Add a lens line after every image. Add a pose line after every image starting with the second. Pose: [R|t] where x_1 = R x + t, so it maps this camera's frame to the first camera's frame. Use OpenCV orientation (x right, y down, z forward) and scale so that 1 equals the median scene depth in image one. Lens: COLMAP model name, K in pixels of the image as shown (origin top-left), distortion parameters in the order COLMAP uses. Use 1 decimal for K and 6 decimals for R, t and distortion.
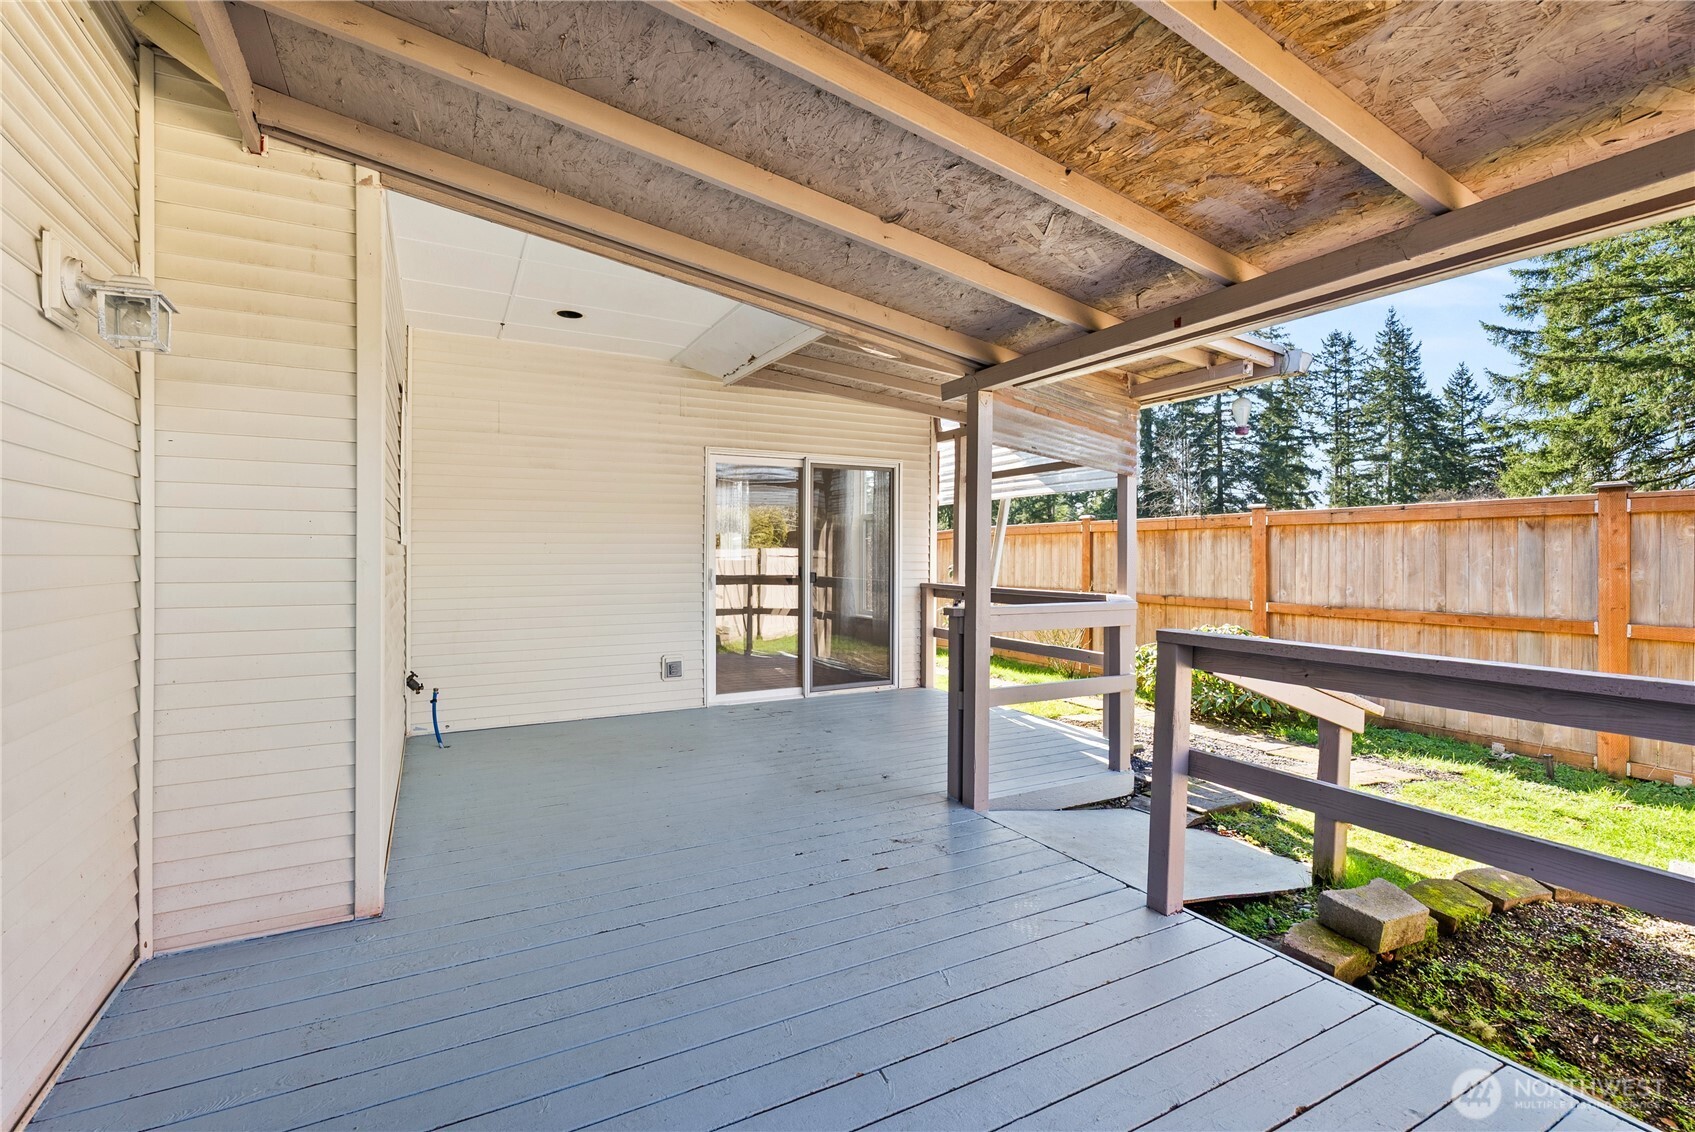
lens RADIAL K [[766.1, 0, 845.9], [0, 766.1, 557.1], [0, 0, 1]] dist [0.000608, 0.000006]
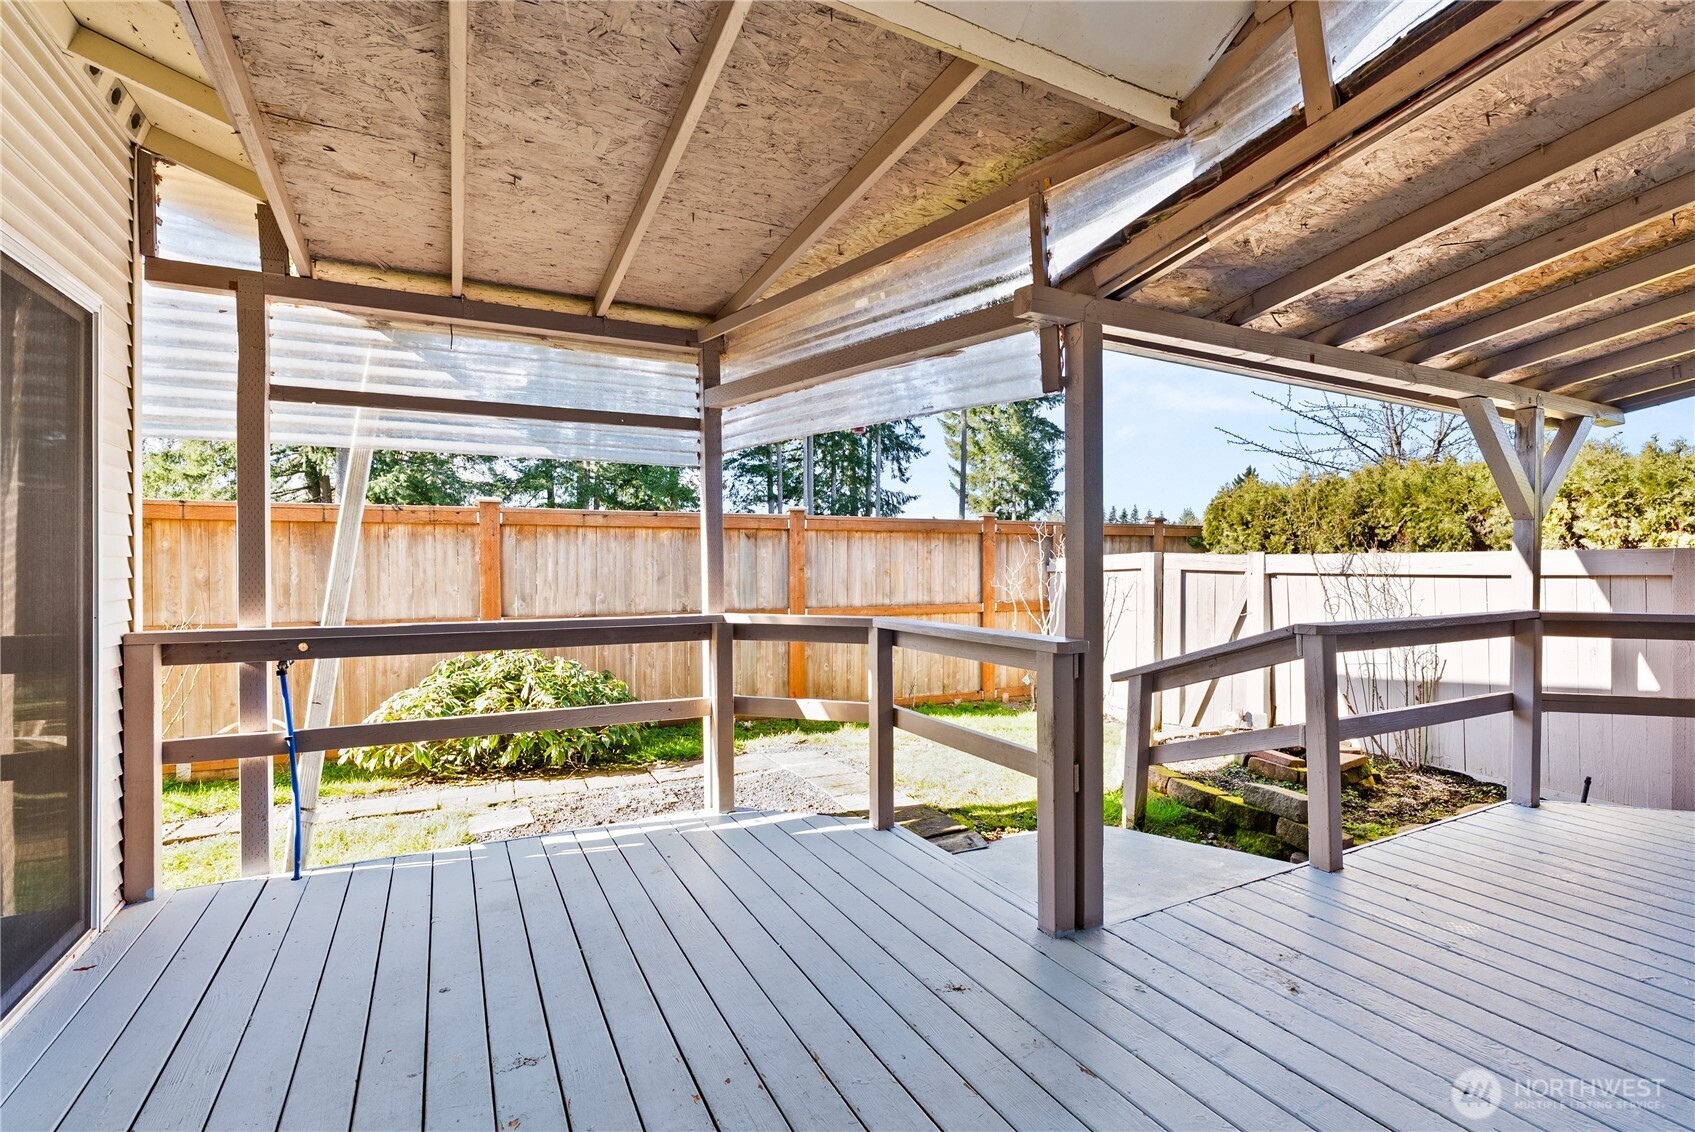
lens RADIAL K [[766.1, 0, 844.8], [0, 766.1, 568.5], [0, 0, 1]] dist [0.000608, 0.000006]
pose [[0.019201, -0.007110, 0.999790, -0.283785], [0.006159, 0.999957, 0.006993, 0.003200], [-0.999797, 0.006024, 0.019244, 0.665844]]
